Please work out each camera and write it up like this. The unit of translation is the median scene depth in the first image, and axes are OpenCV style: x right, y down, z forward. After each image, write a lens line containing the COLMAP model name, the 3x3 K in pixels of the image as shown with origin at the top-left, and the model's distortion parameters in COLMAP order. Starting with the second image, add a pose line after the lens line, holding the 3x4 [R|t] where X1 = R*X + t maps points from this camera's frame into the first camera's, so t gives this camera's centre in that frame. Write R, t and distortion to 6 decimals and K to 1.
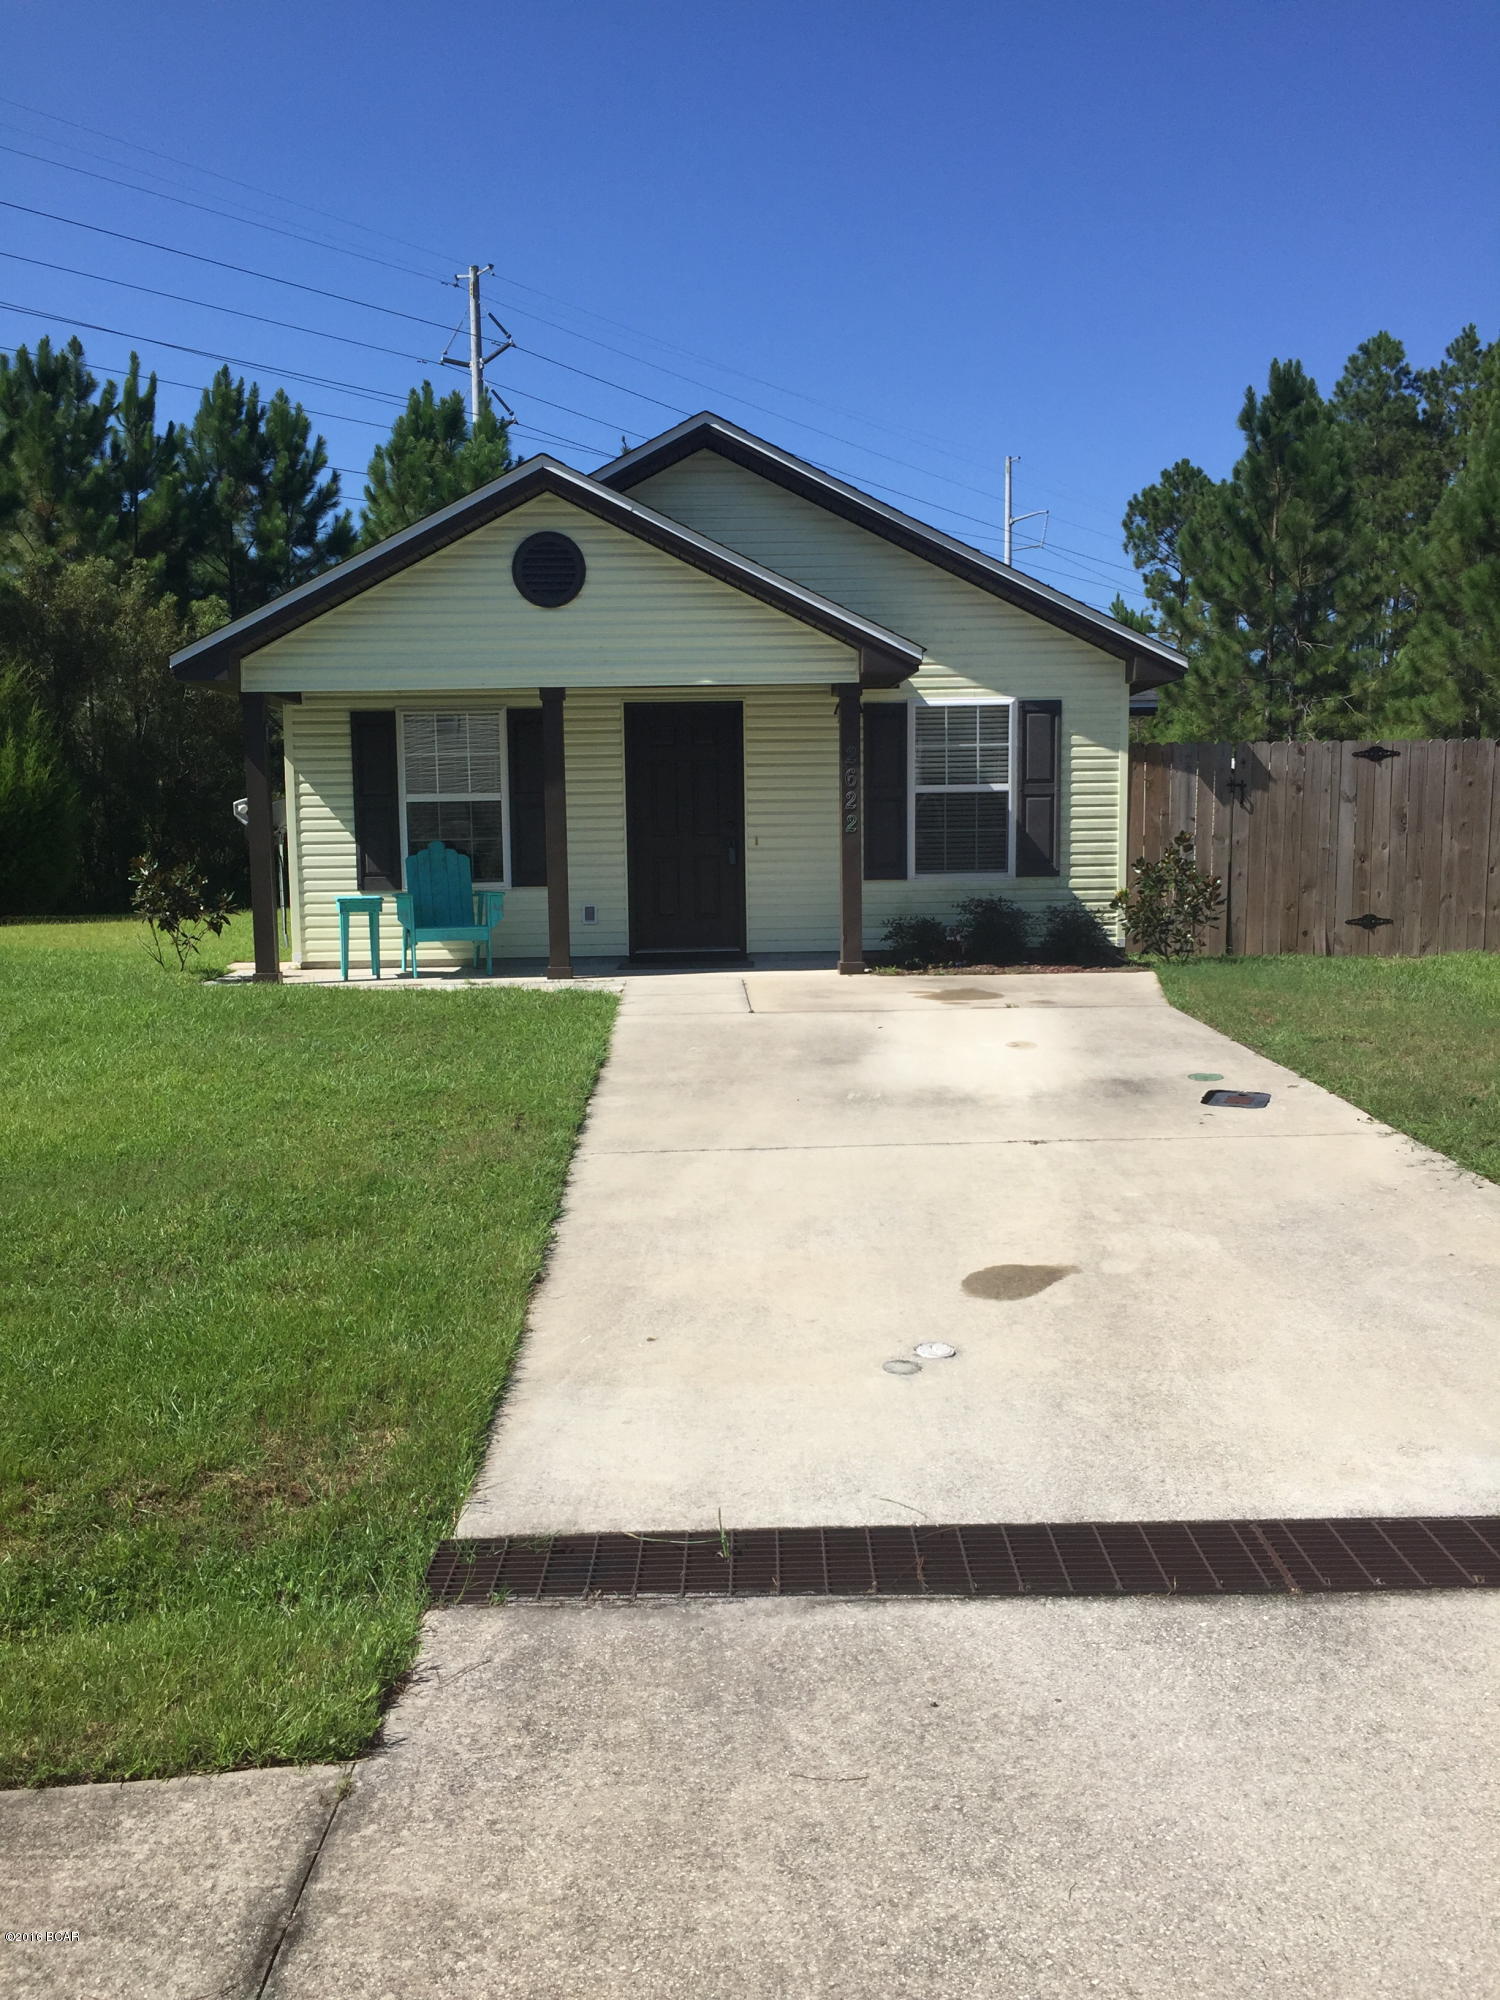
lens RADIAL K [[1724.6, 0, 752.9], [0, 1724.6, 998.5], [0, 0, 1]] dist [0.085452, -0.111612]
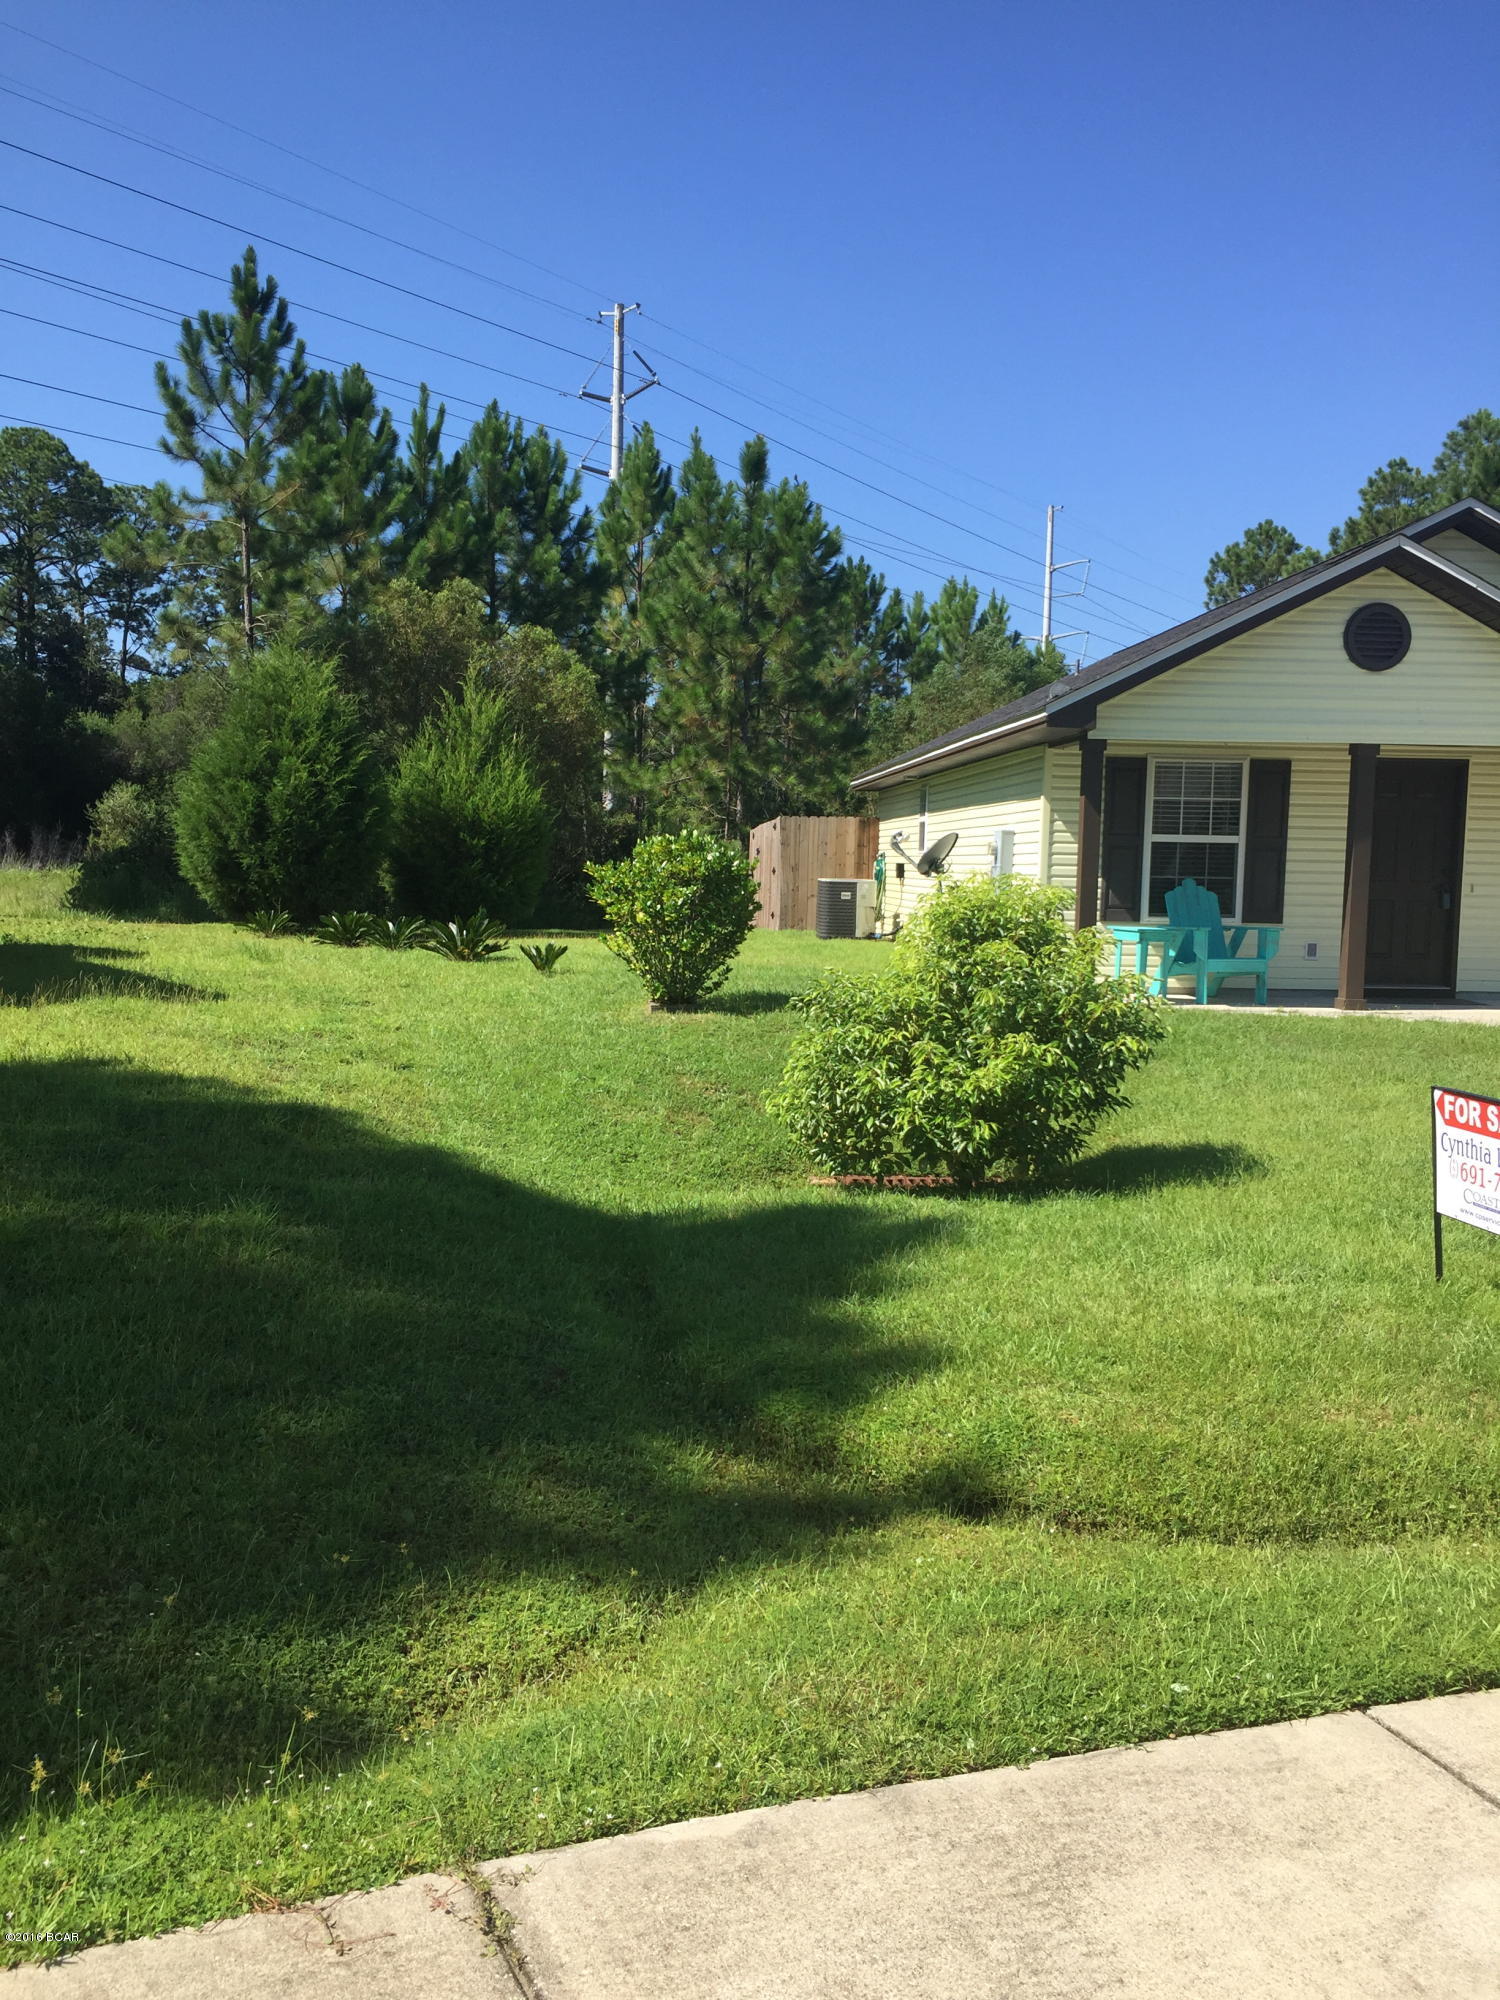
lens RADIAL K [[1724.6, 0, 744.4], [0, 1724.6, 998.2], [0, 0, 1]] dist [0.085452, -0.111612]
pose [[0.998762, 0.035995, 0.034335, -0.186820], [-0.035388, 0.999209, -0.018137, 0.005169], [-0.034961, 0.016900, 0.999246, -0.028984]]
